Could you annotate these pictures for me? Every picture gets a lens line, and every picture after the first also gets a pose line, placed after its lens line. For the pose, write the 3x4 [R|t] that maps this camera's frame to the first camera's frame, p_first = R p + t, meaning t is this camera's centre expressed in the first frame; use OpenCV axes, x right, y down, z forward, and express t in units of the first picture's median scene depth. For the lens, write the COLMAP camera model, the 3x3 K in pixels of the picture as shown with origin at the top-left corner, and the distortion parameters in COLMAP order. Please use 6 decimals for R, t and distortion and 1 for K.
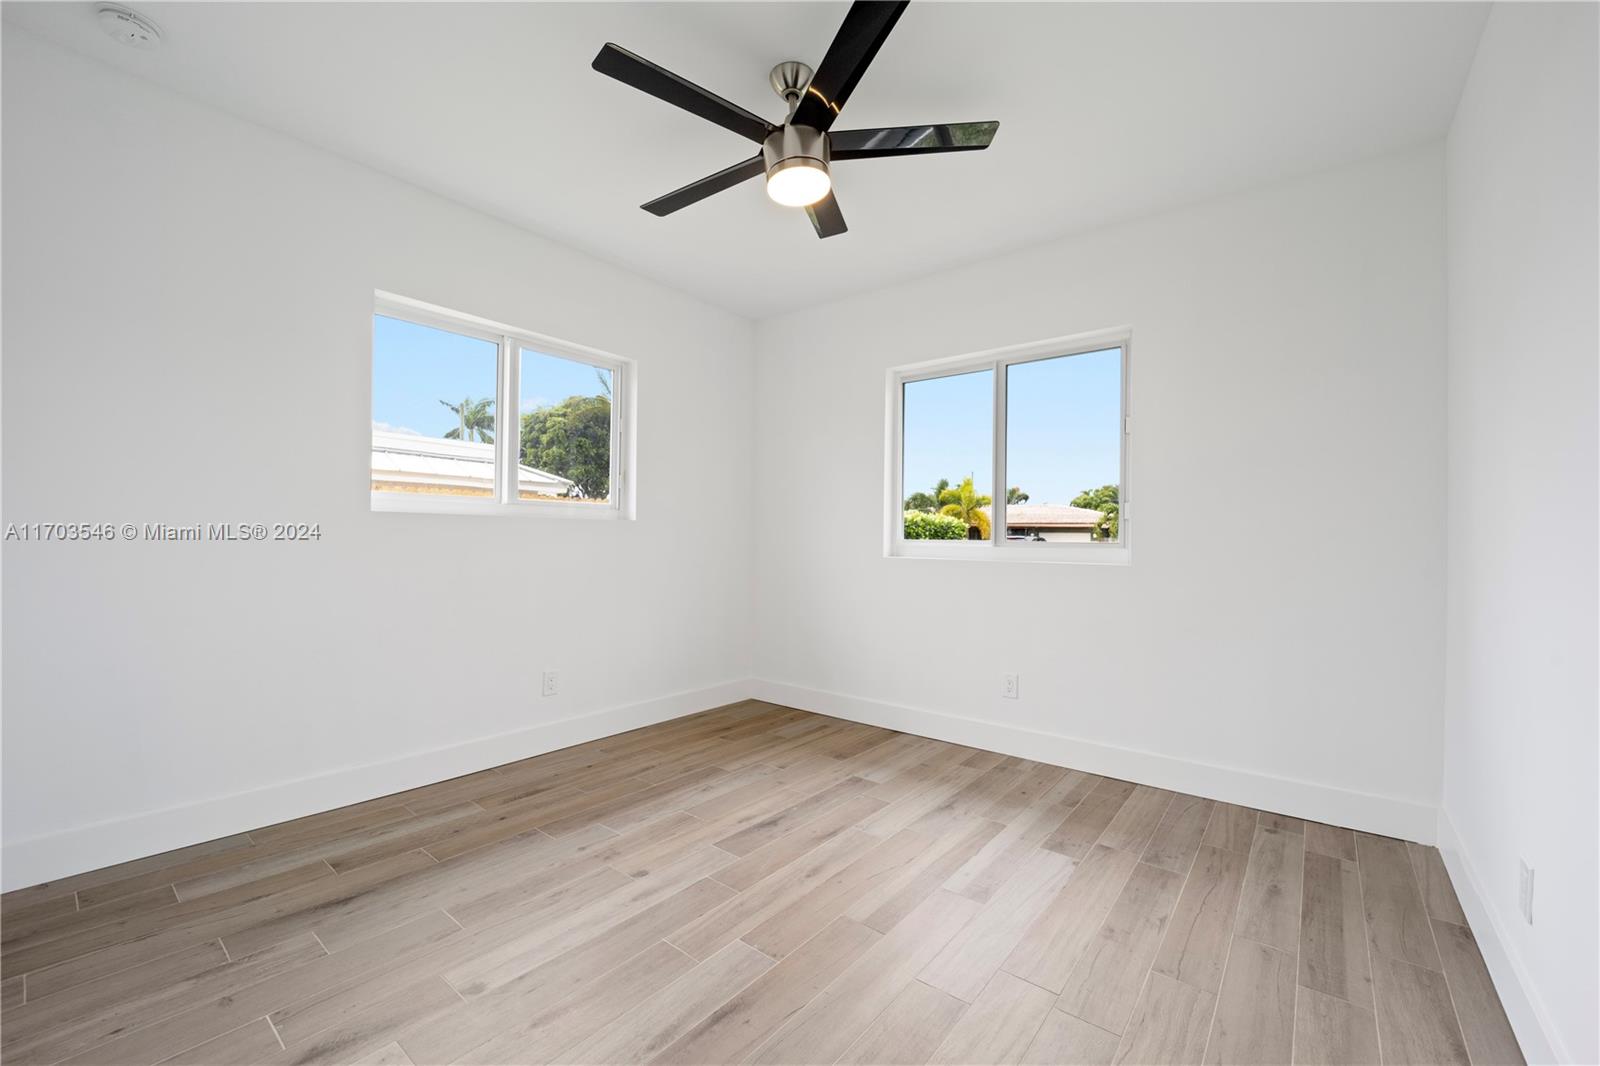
lens RADIAL K [[636.8, 0, 800.0], [0, 636.8, 533.0], [0, 0, 1]] dist [-0.018494, 0.000494]
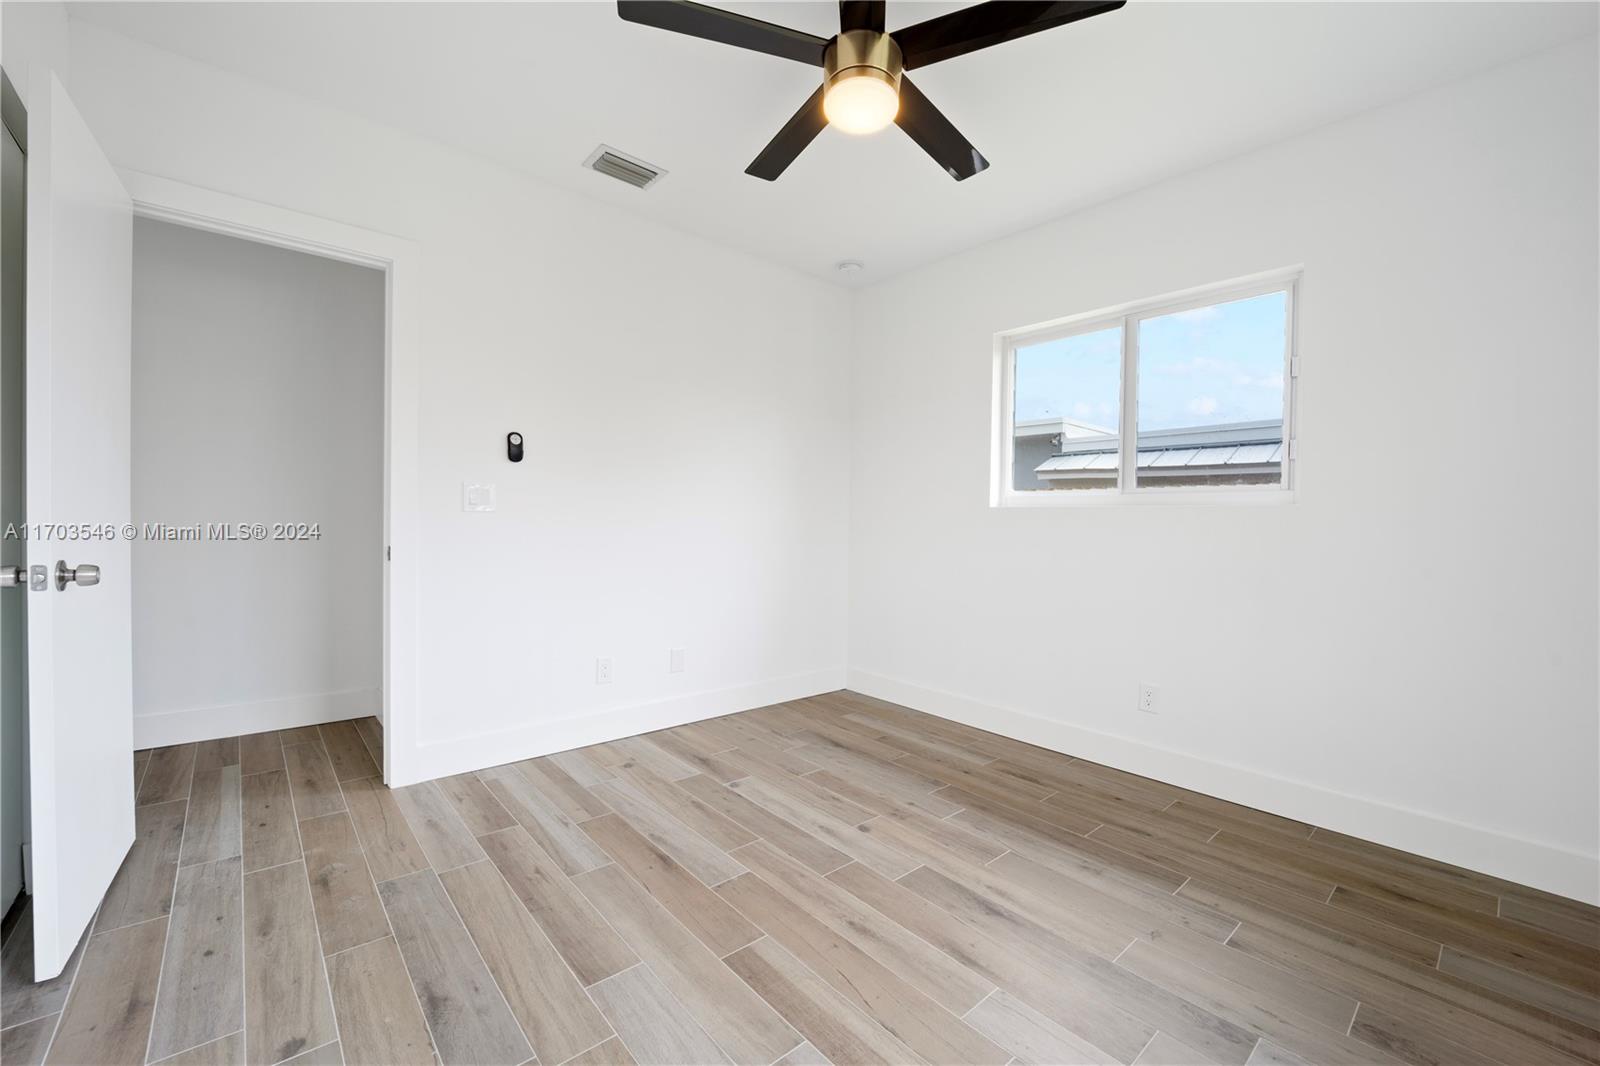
lens RADIAL K [[636.8, 0, 800.0], [0, 636.8, 533.0], [0, 0, 1]] dist [-0.018494, 0.000494]
pose [[-0.166132, 0.000243, -0.986103, 0.715190], [-0.012572, 0.999918, 0.002364, 0.021067], [0.986023, 0.012791, -0.166116, 0.898421]]
